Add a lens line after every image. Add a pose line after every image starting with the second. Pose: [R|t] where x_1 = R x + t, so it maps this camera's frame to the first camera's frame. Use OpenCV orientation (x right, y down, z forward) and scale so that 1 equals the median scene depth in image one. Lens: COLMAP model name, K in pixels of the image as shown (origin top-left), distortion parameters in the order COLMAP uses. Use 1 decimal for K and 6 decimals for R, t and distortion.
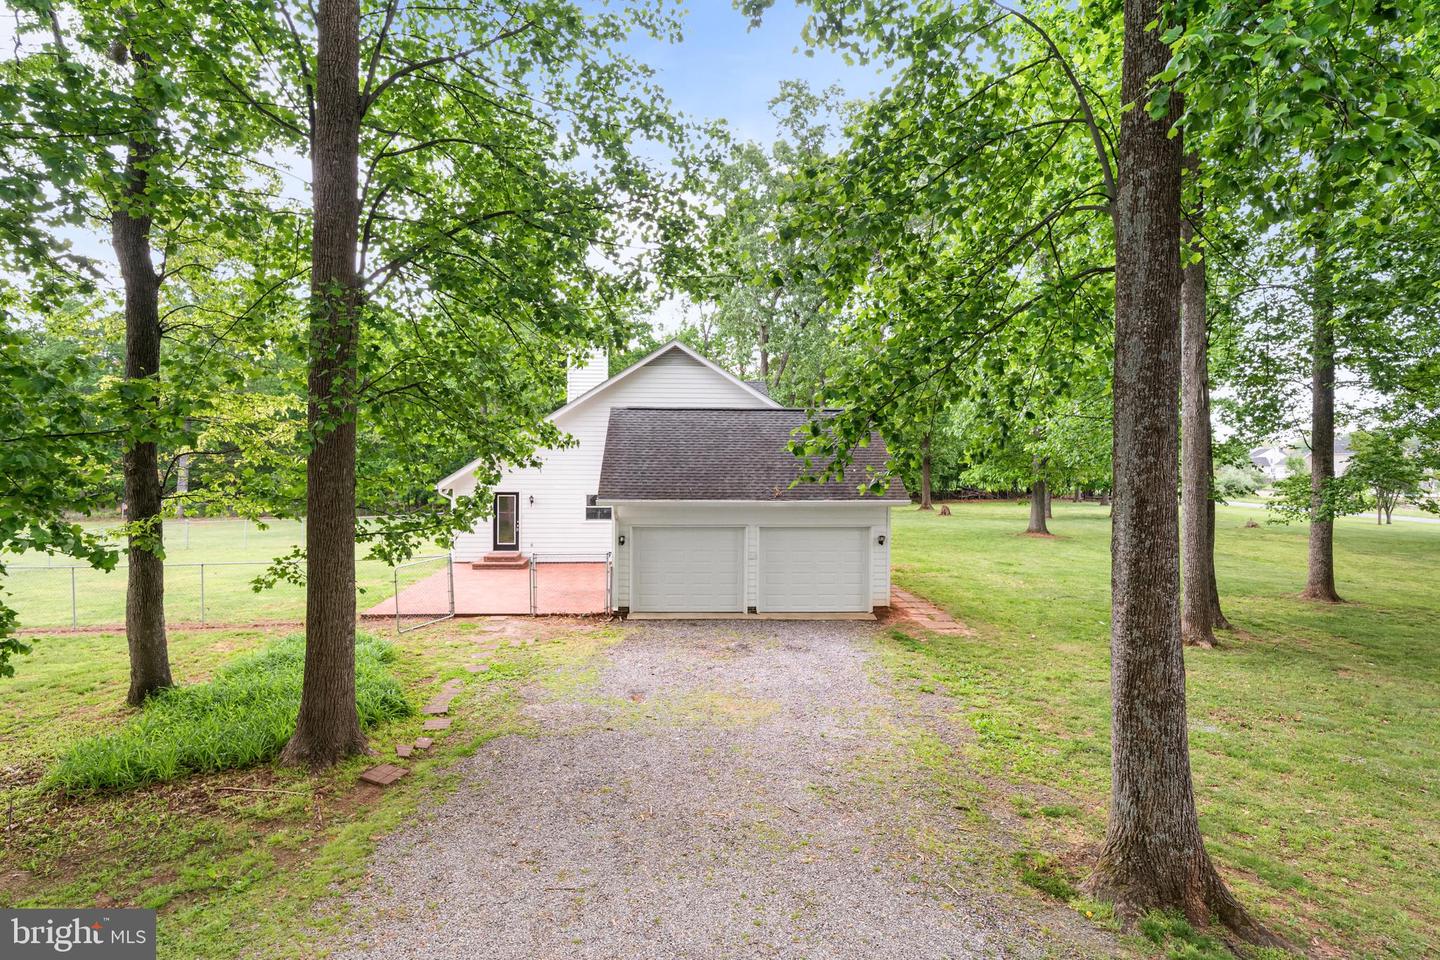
lens RADIAL K [[759.1, 0, 725.0], [0, 759.1, 471.8], [0, 0, 1]] dist [0.001363, -0.000827]
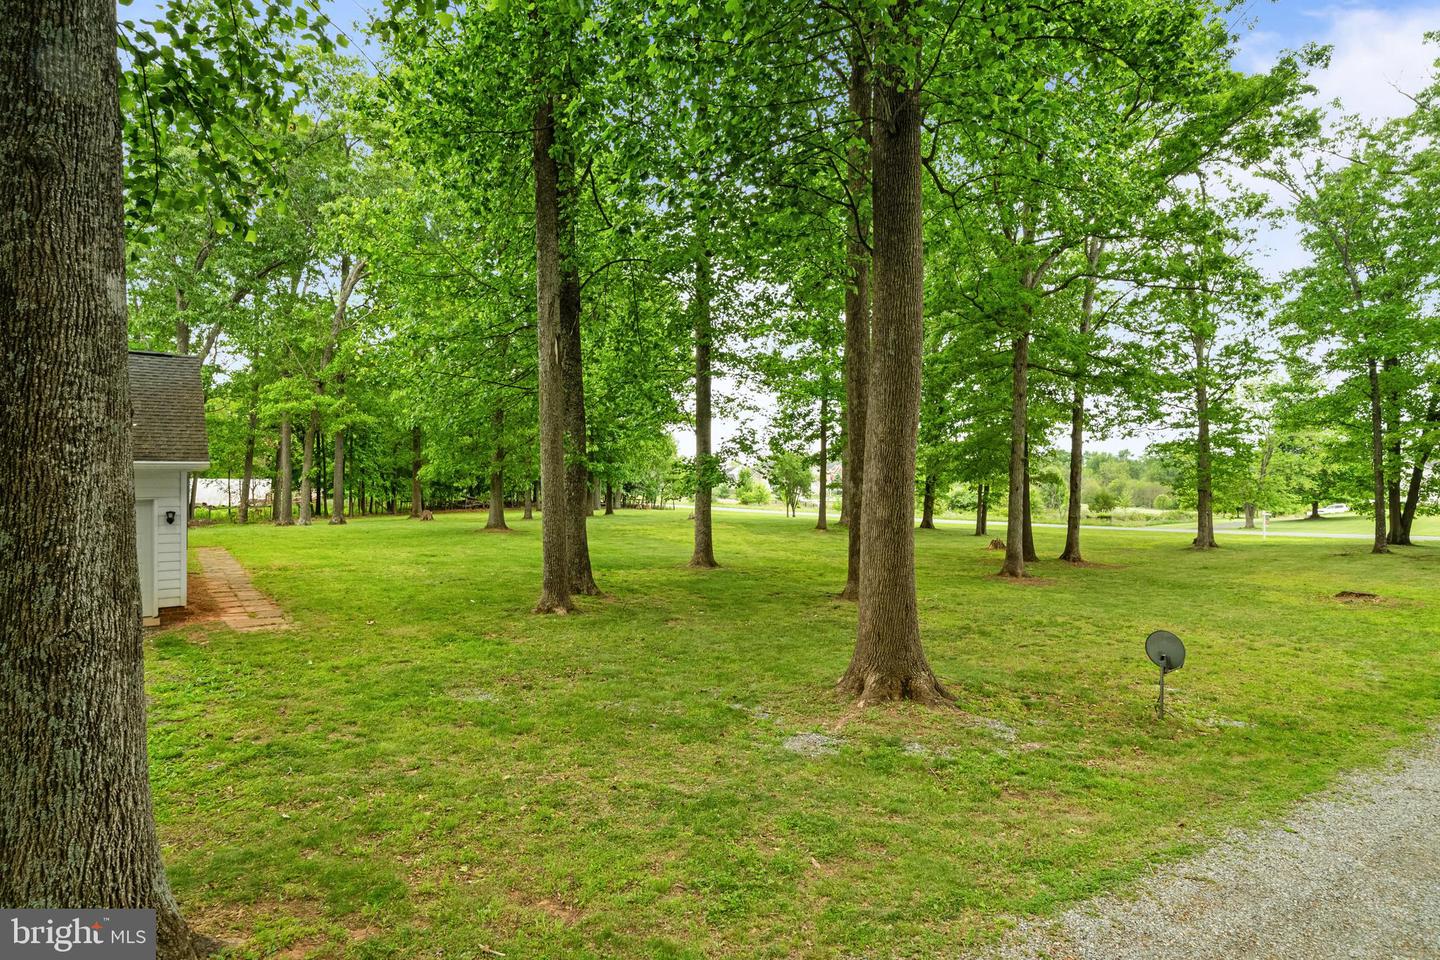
lens RADIAL K [[759.1, 0, 709.9], [0, 759.1, 485.8], [0, 0, 1]] dist [0.001363, -0.000827]
pose [[0.828251, -0.008461, 0.560294, 0.382432], [0.008193, 0.999962, 0.002989, 0.103838], [-0.560298, 0.002115, 0.828288, 0.157772]]
